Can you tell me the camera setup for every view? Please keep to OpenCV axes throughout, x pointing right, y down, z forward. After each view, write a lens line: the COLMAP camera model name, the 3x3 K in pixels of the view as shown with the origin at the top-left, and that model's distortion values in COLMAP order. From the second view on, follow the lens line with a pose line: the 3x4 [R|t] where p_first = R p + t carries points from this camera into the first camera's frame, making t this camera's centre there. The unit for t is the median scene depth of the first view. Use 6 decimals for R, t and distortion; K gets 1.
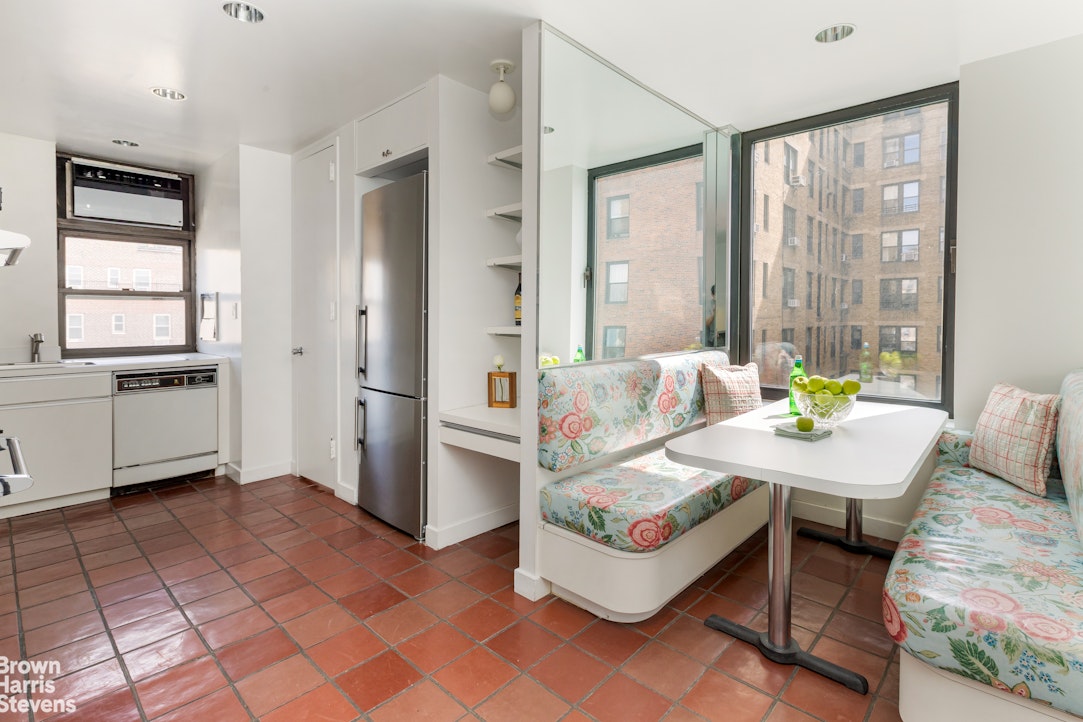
lens RADIAL K [[591.2, 0, 539.7], [0, 591.2, 329.9], [0, 0, 1]] dist [-0.000601, -0.000583]
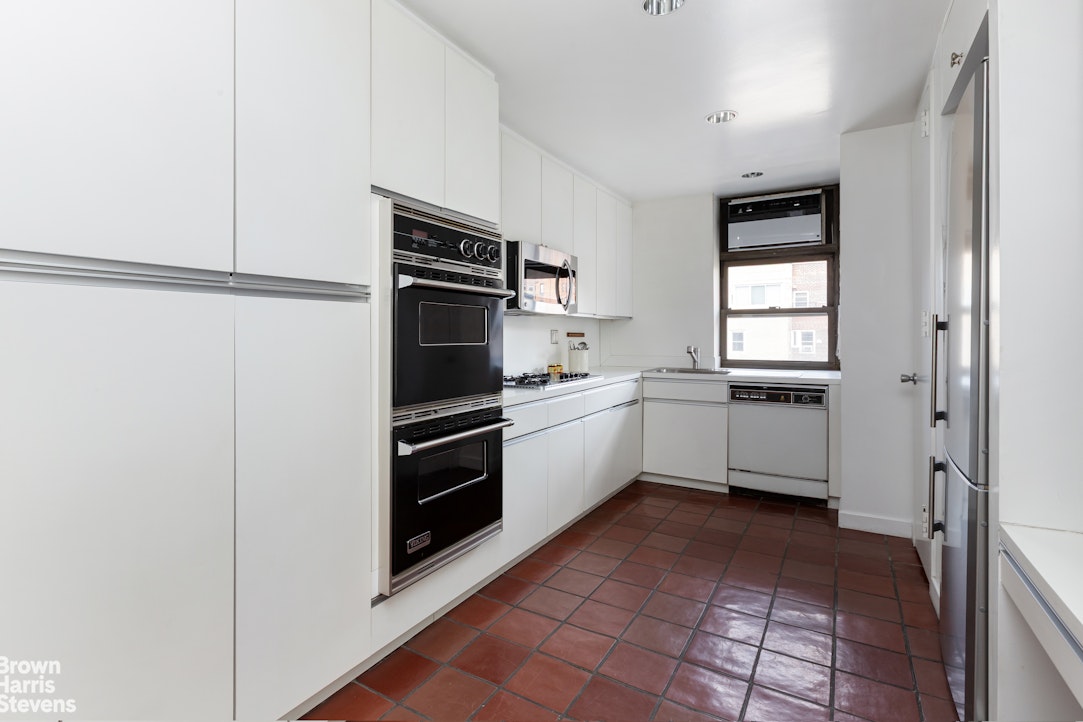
lens RADIAL K [[505.9, 0, 542.8], [0, 505.9, 330.4], [0, 0, 1]] dist [0.000573, 0.000099]
pose [[0.156794, -0.006587, -0.987609, 0.167222], [-0.018716, 0.999778, -0.009640, -0.010874], [0.987454, 0.019995, 0.156636, 0.476890]]
